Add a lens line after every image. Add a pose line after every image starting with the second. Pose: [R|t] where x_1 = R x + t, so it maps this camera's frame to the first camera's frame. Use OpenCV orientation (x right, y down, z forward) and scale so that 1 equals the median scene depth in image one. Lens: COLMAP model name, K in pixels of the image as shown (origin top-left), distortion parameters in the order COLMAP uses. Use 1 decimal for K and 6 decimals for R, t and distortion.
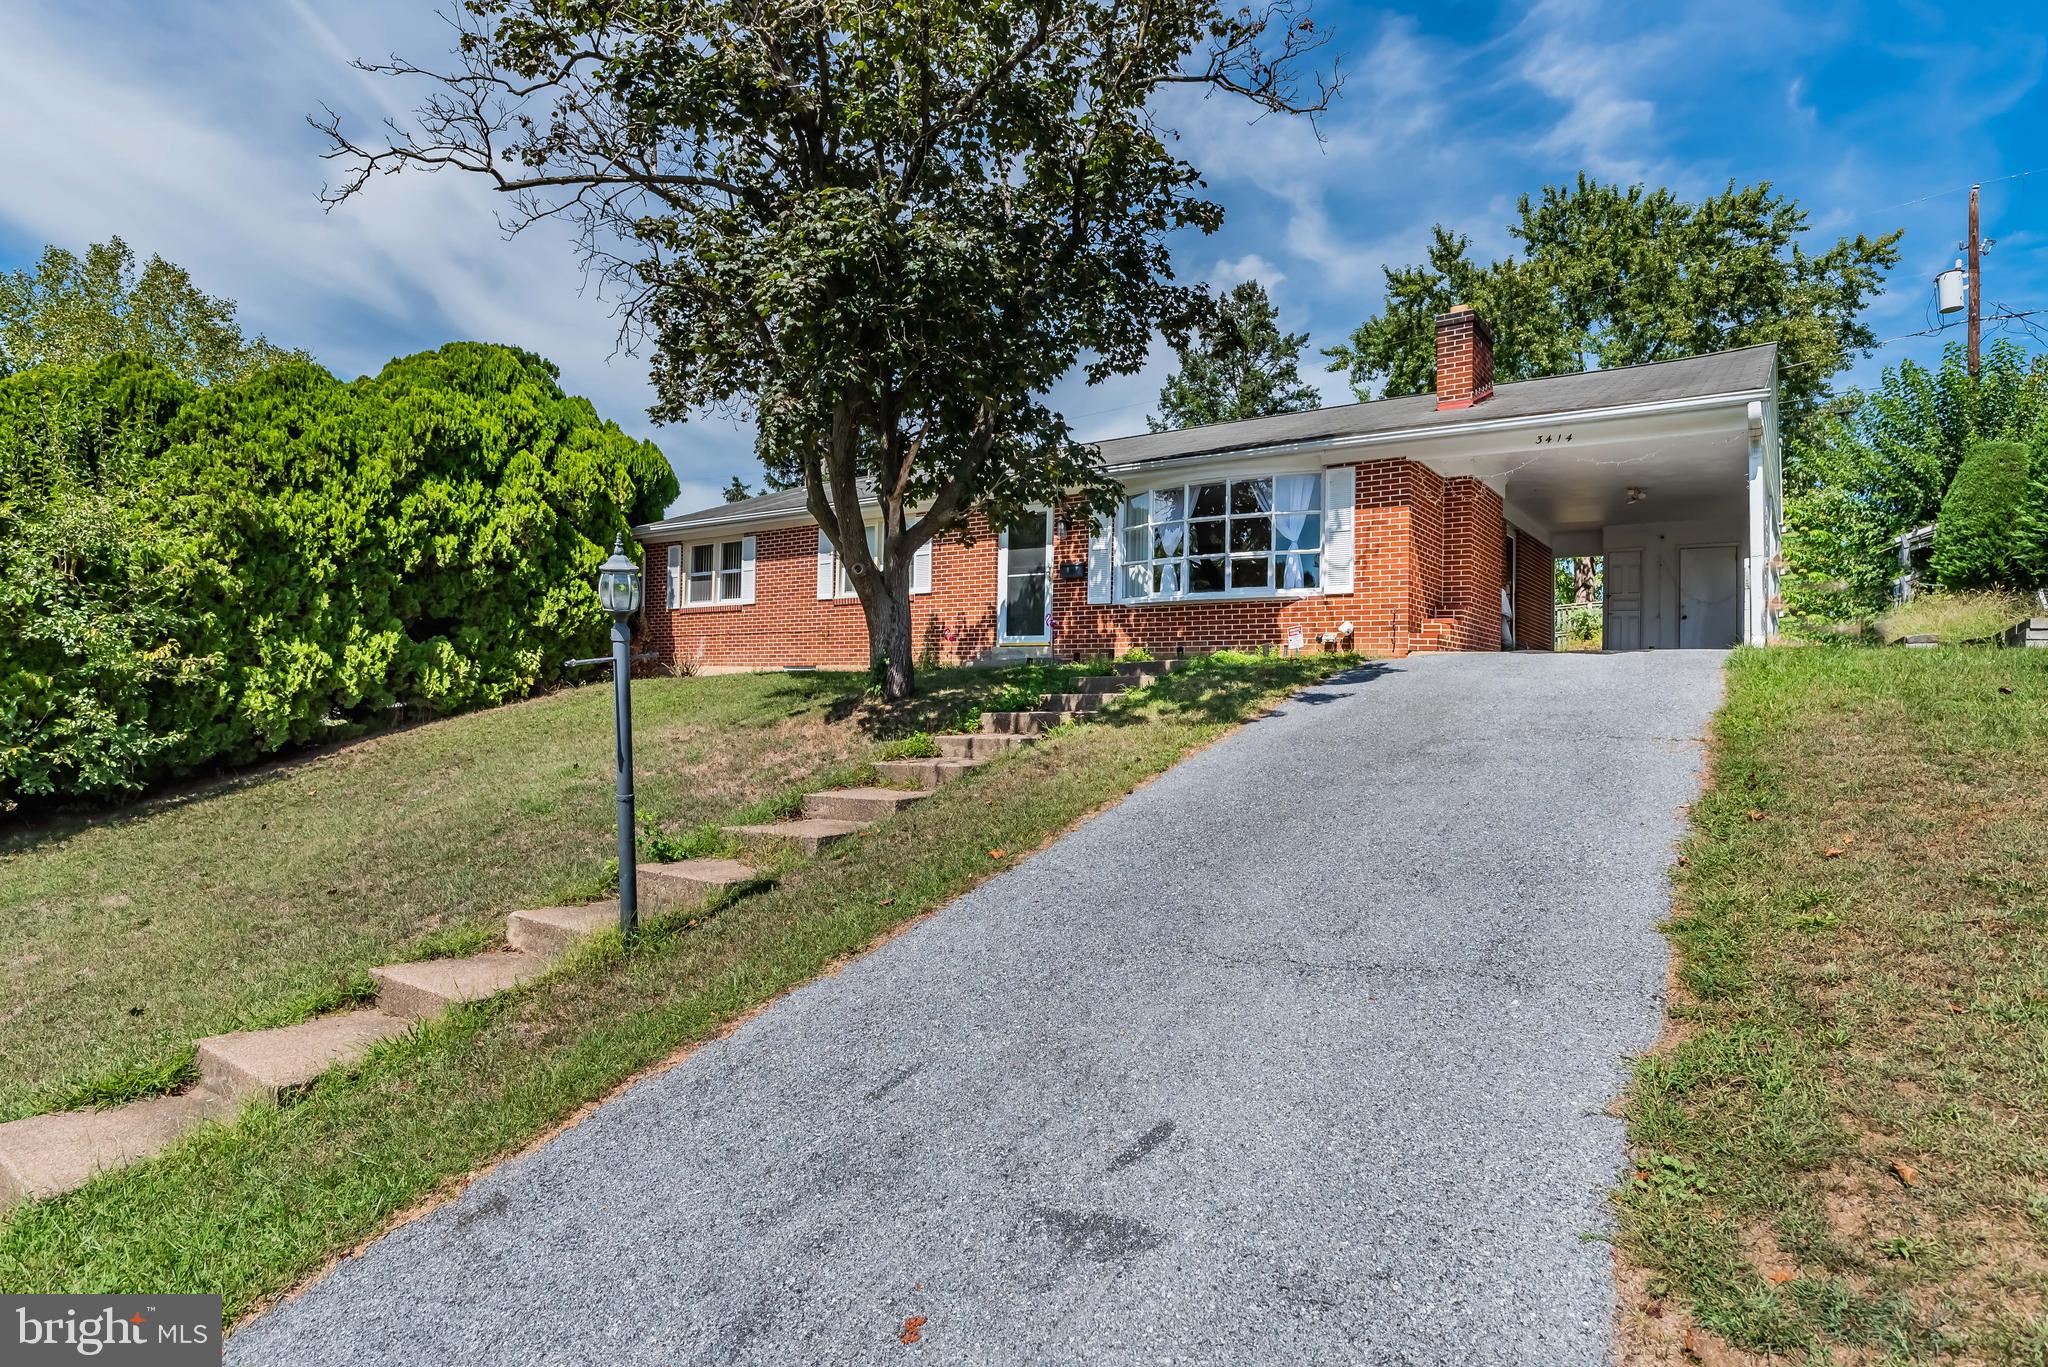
lens RADIAL K [[1003.8, 0, 1043.5], [0, 1003.8, 668.5], [0, 0, 1]] dist [0.000251, 0.000132]
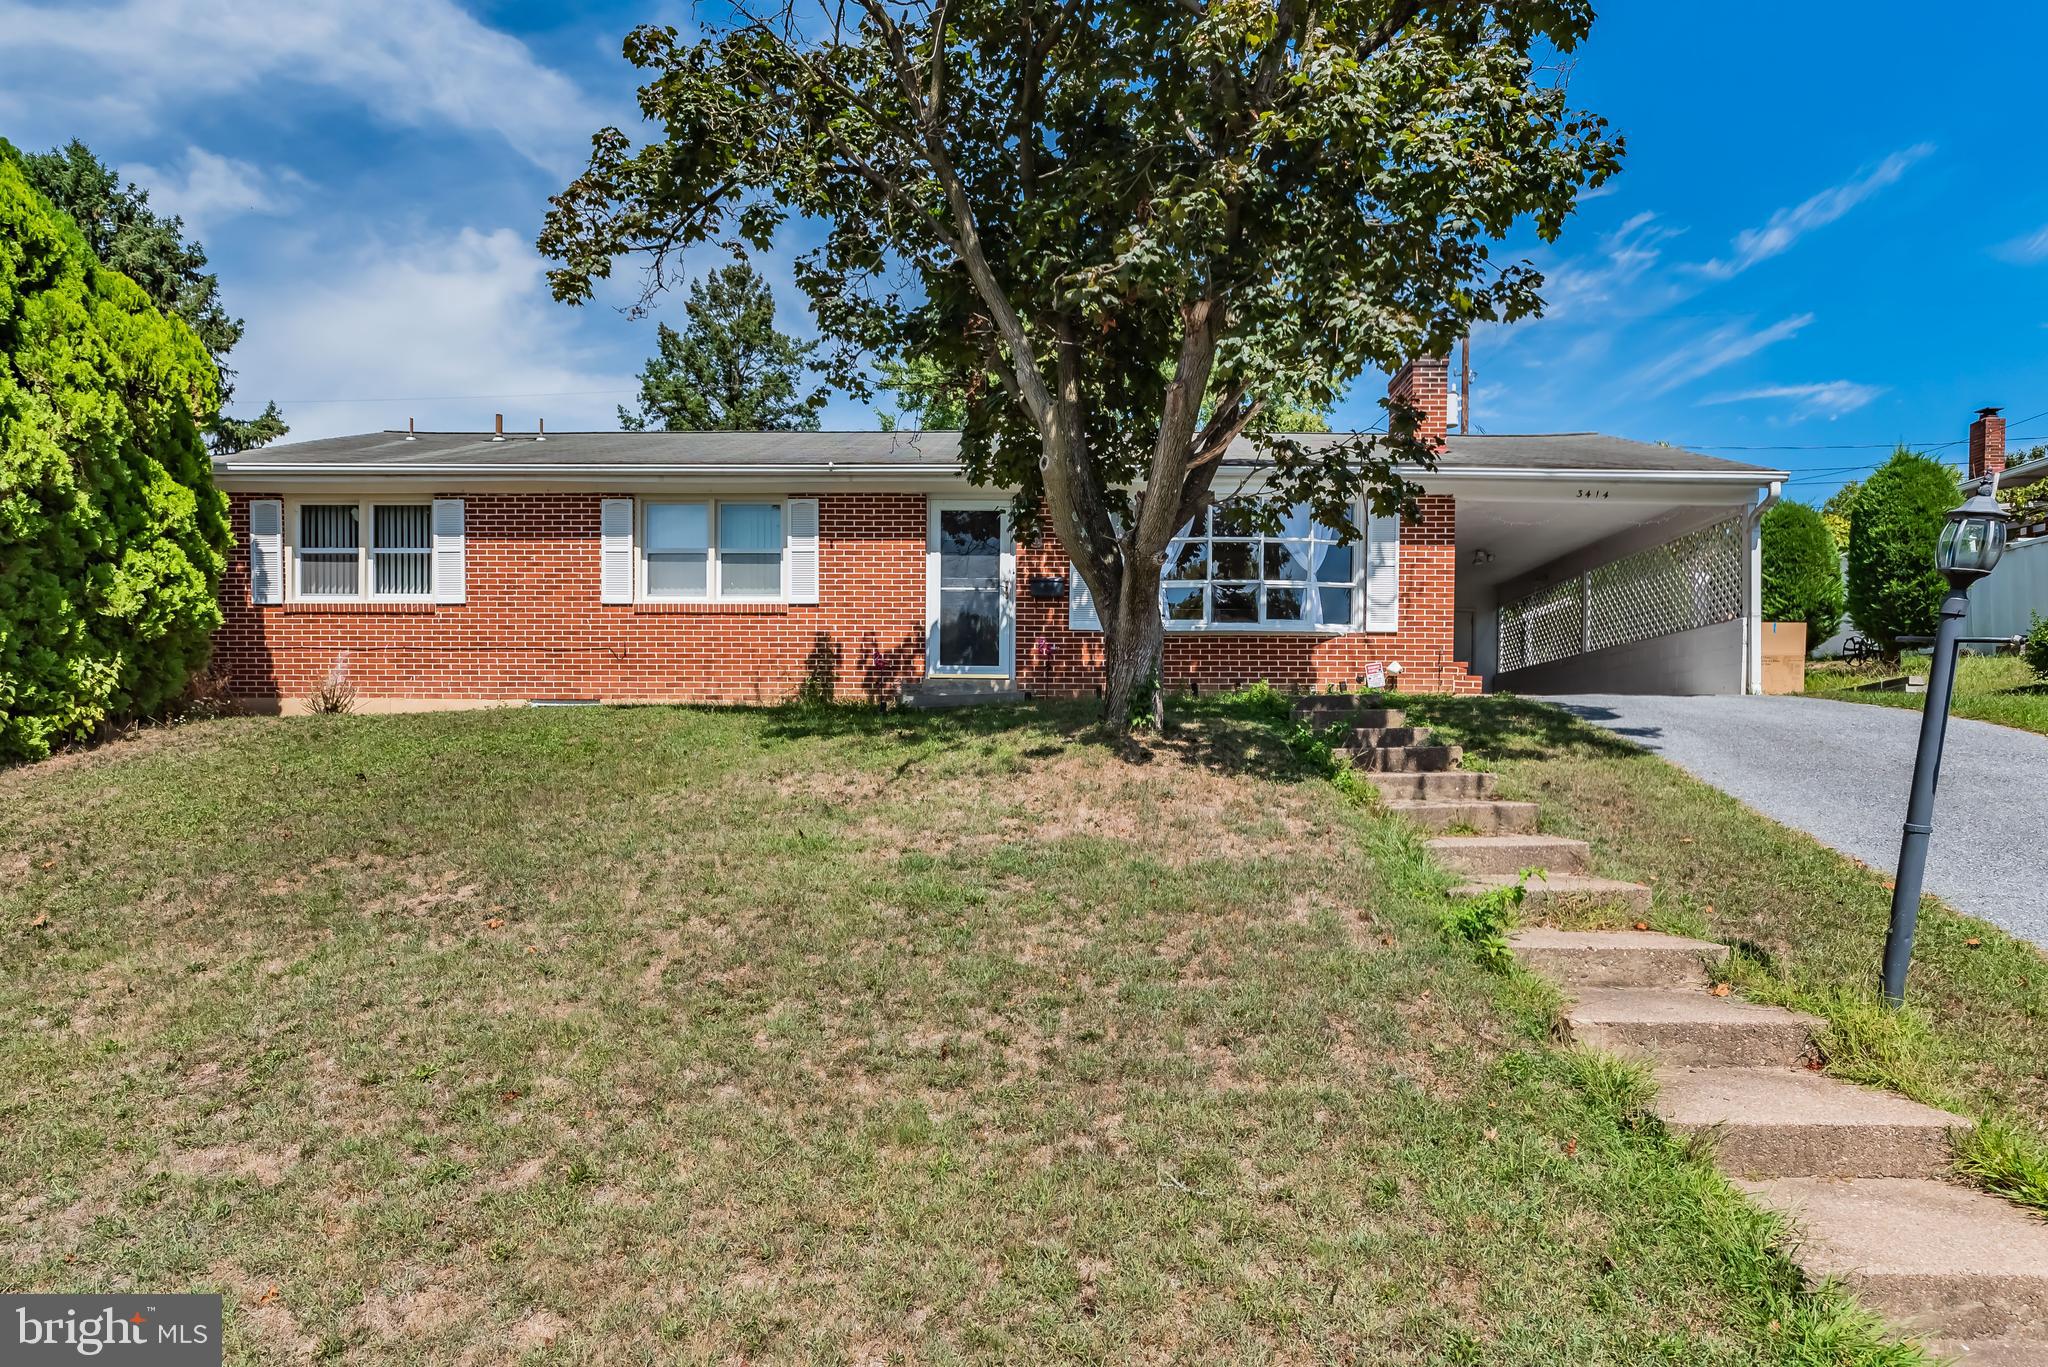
lens RADIAL K [[1137.5, 0, 1023.4], [0, 1137.5, 790.4], [0, 0, 1]] dist [0.003184, -0.000627]
pose [[0.848005, -0.017951, 0.529684, -0.440377], [-0.010041, 0.998703, 0.049922, 0.019904], [-0.529893, -0.047653, 0.846725, 0.196496]]
